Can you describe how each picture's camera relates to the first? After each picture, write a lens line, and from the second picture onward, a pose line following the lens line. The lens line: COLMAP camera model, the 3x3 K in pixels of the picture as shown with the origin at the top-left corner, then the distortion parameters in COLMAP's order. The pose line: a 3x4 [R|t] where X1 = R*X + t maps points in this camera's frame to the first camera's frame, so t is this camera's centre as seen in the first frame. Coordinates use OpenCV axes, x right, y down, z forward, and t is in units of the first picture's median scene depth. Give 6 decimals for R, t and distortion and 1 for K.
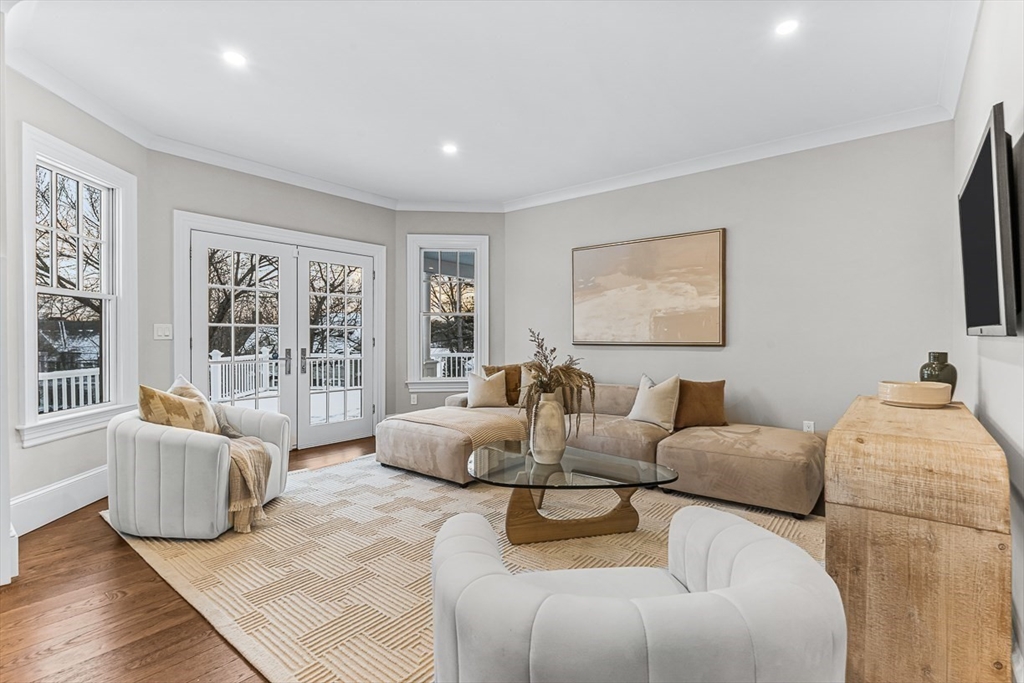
lens RADIAL K [[483.2, 0, 501.2], [0, 483.2, 349.4], [0, 0, 1]] dist [-0.002654, 0.000110]
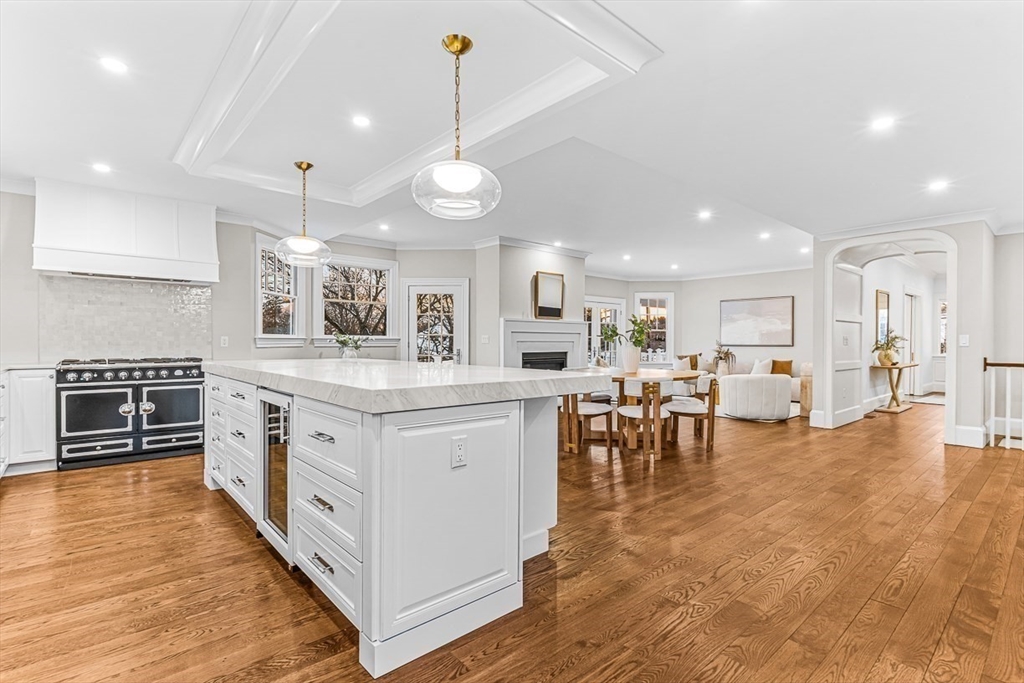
lens RADIAL K [[483.2, 0, 516.1], [0, 483.2, 346.7], [0, 0, 1]] dist [-0.002654, 0.000110]
pose [[0.988744, 0.005196, -0.149524, -0.468339], [-0.006896, 0.999917, -0.010852, 0.027187], [0.149455, 0.011761, 0.988699, -1.374119]]
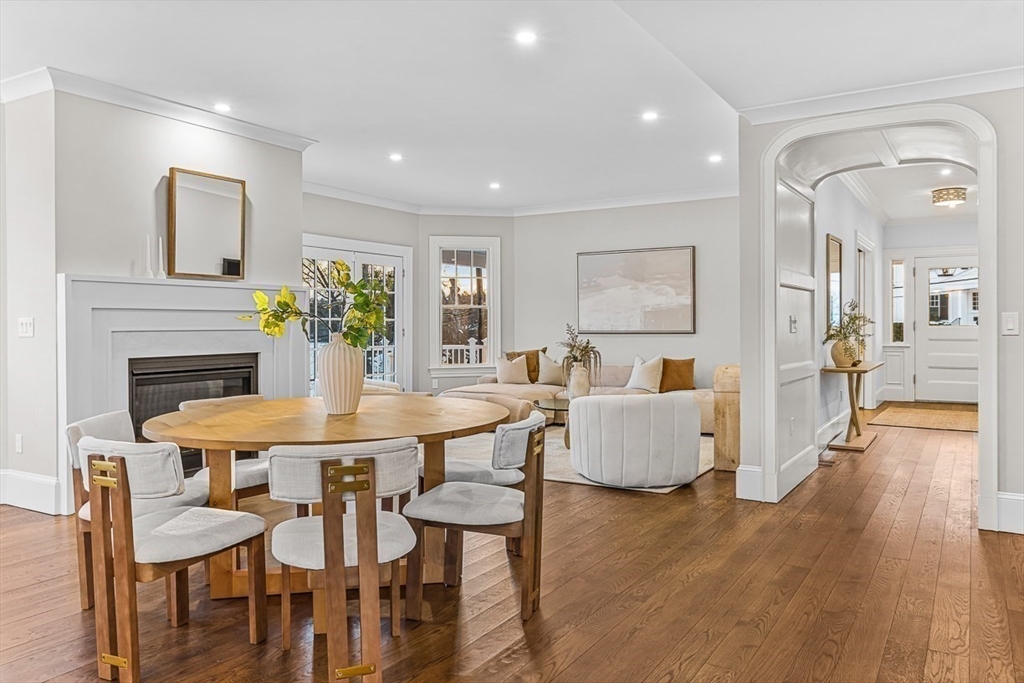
lens RADIAL K [[780.6, 0, 510.3], [0, 780.6, 338.7], [0, 0, 1]] dist [-0.000899, 0.002855]
pose [[0.988526, -0.006841, 0.150898, -0.338579], [0.007720, 0.999956, -0.005237, 0.013275], [-0.150856, 0.006342, 0.988535, -0.970116]]
